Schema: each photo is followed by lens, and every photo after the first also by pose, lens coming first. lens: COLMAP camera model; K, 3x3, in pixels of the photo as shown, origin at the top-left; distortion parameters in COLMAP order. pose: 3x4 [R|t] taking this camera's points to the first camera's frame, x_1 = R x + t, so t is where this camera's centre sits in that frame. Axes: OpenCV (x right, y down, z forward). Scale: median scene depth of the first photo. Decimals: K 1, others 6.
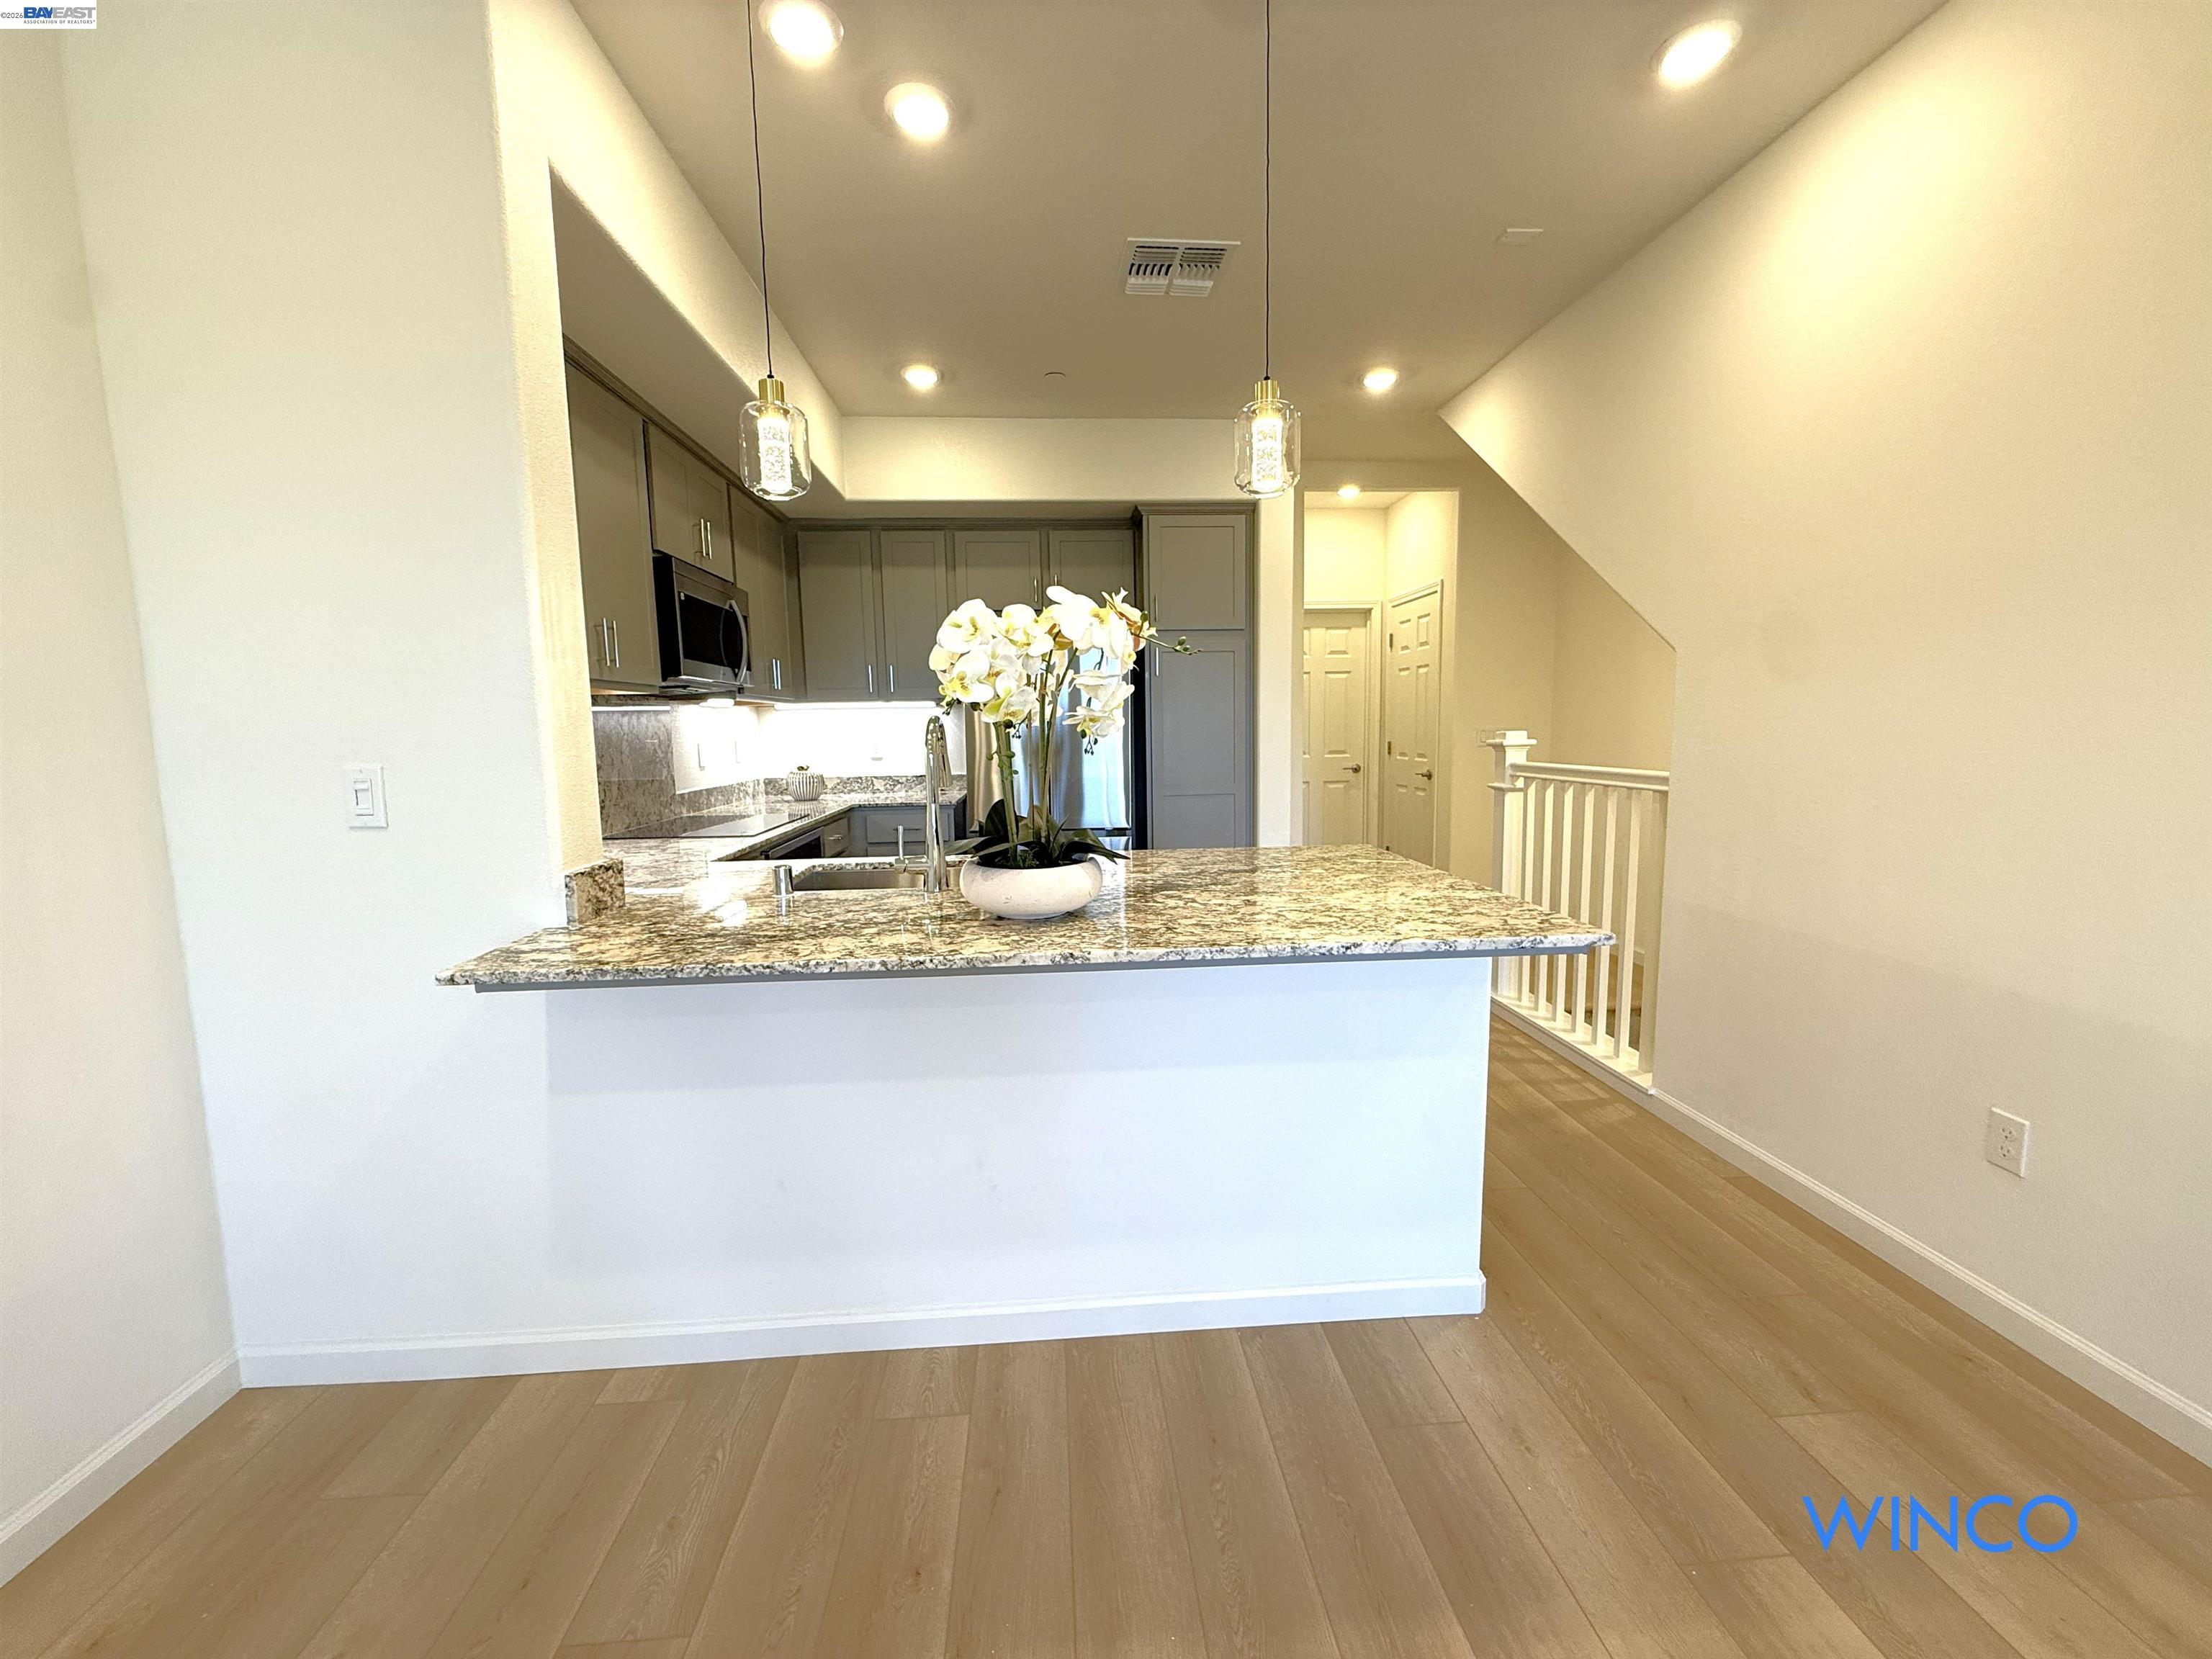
lens RADIAL K [[890.8, 0, 1099.4], [0, 890.8, 829.8], [0, 0, 1]] dist [0.001557, -0.000370]
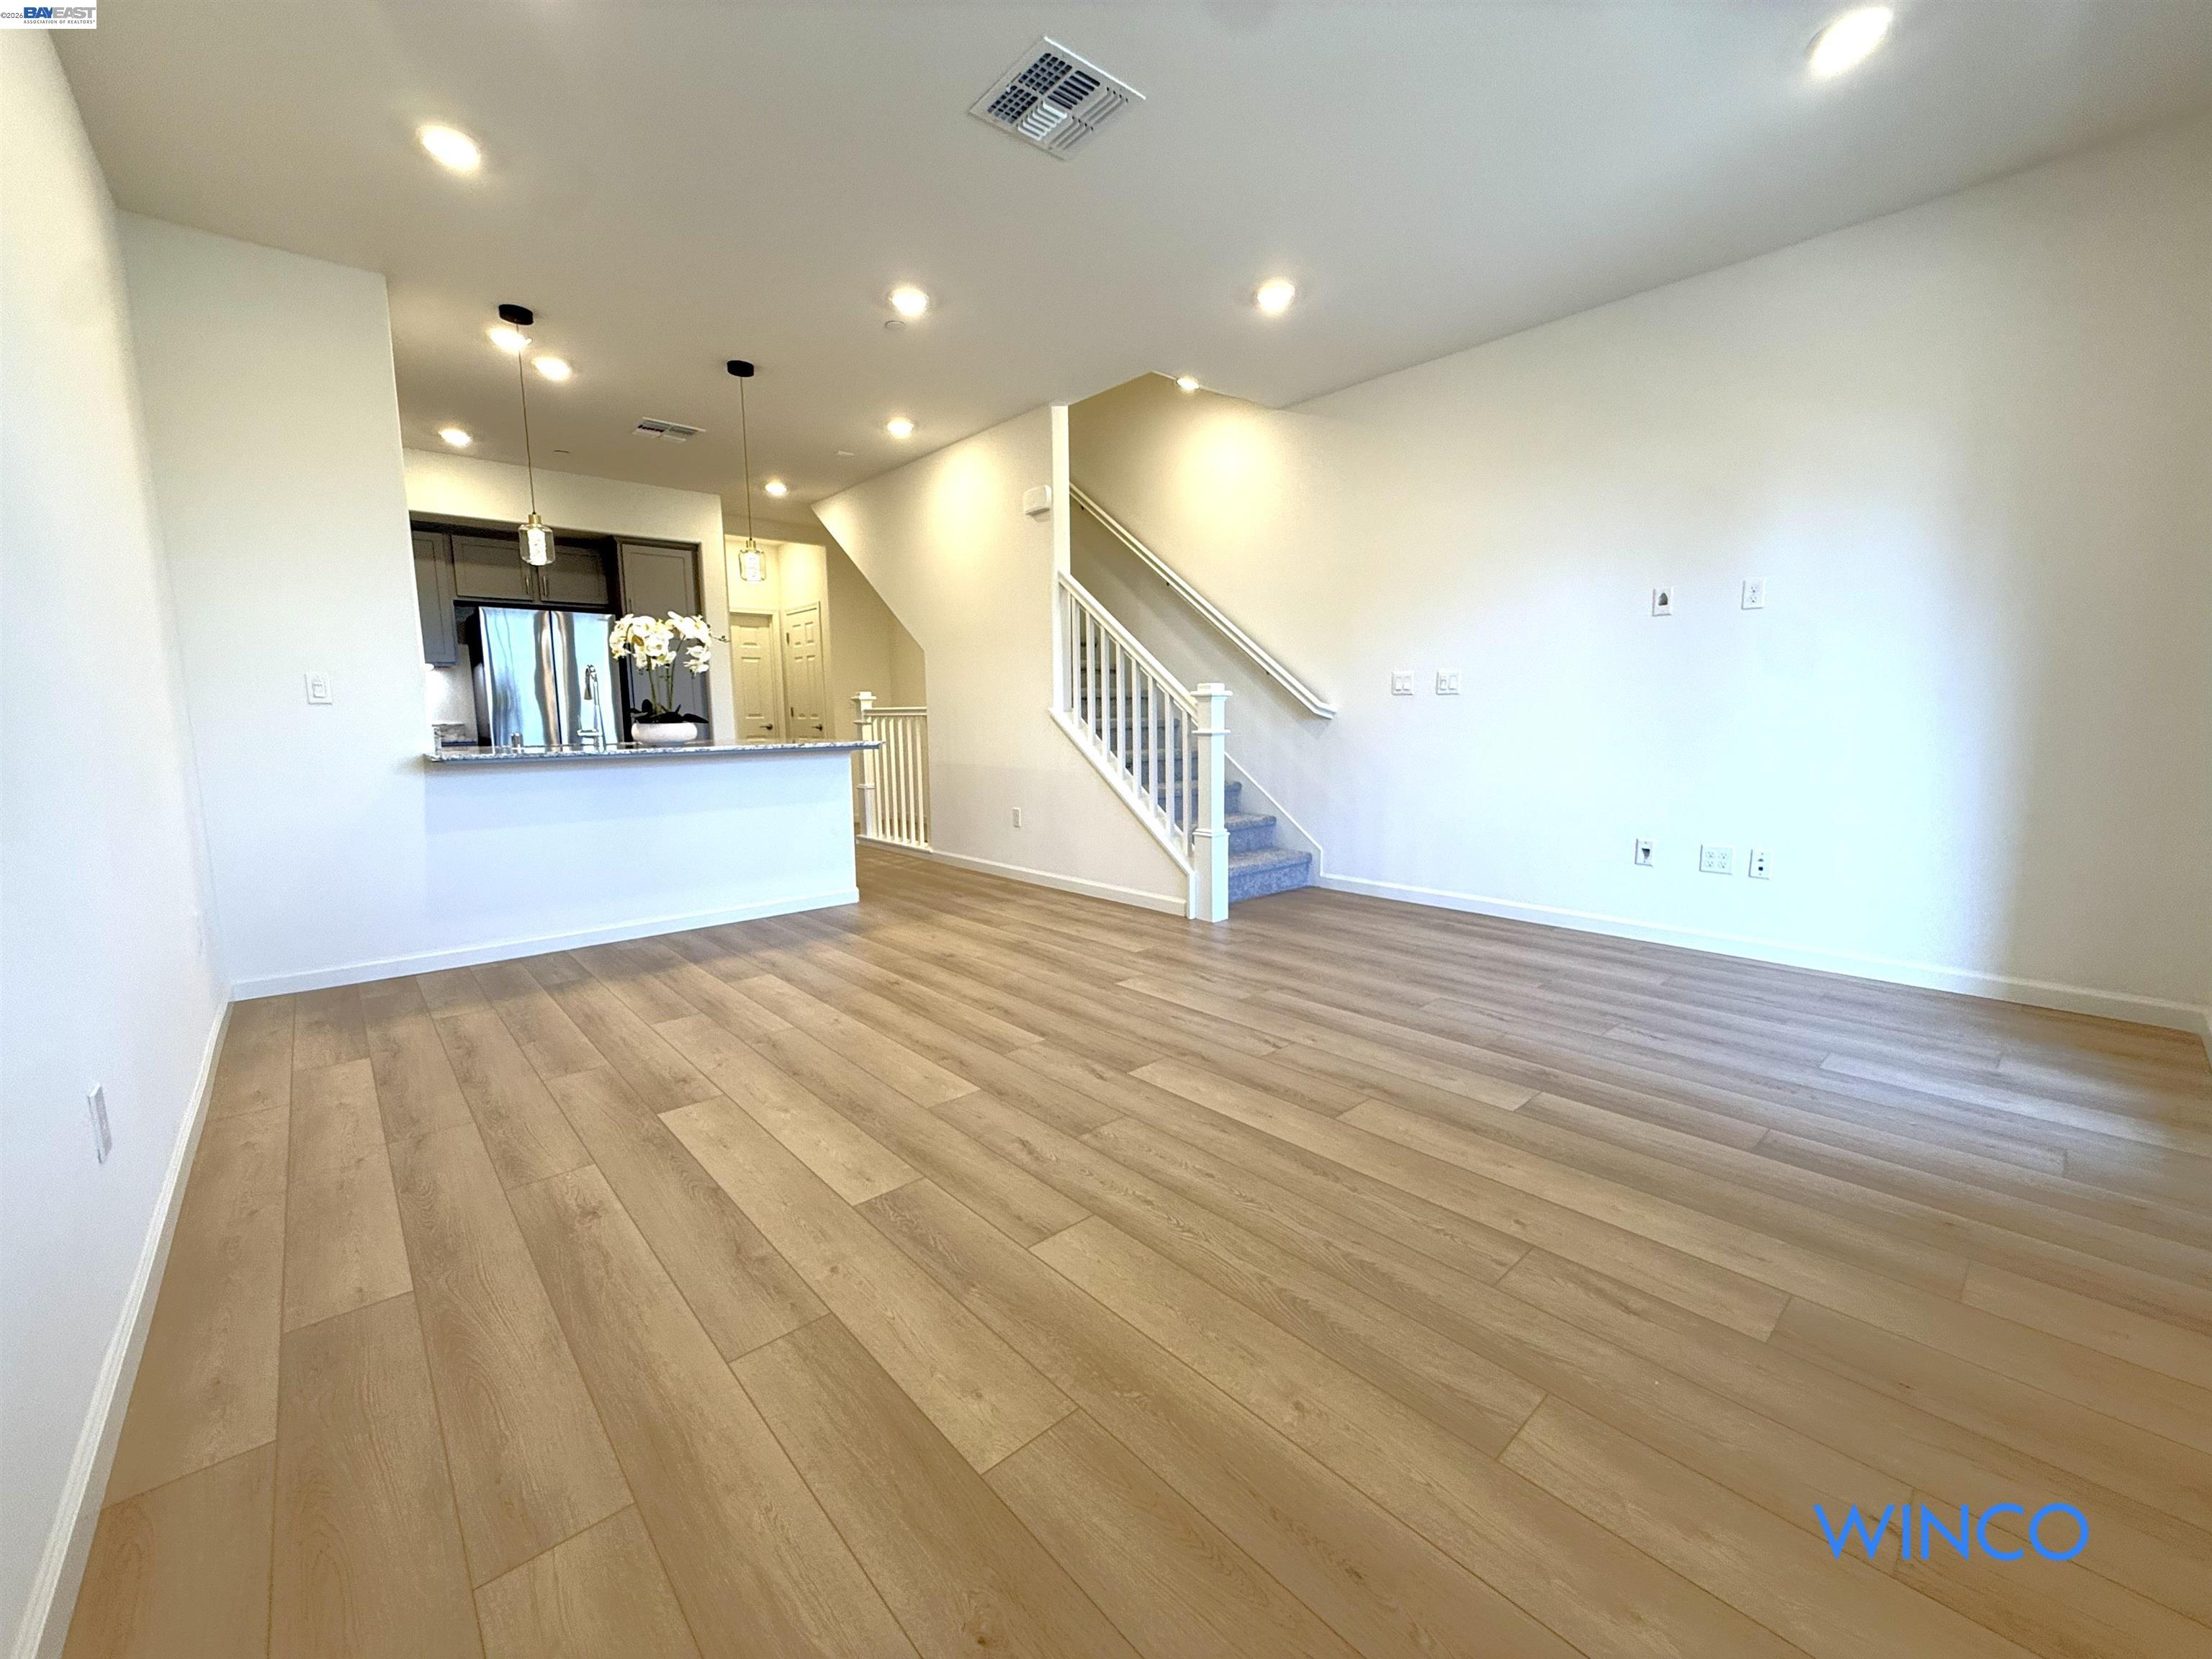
lens RADIAL K [[890.8, 0, 1107.9], [0, 890.8, 833.8], [0, 0, 1]] dist [0.001557, -0.000370]
pose [[0.784688, -0.073672, 0.615497, -0.297517], [0.067487, 0.997164, 0.033318, 0.153881], [-0.616206, 0.015393, 0.787435, -0.760947]]
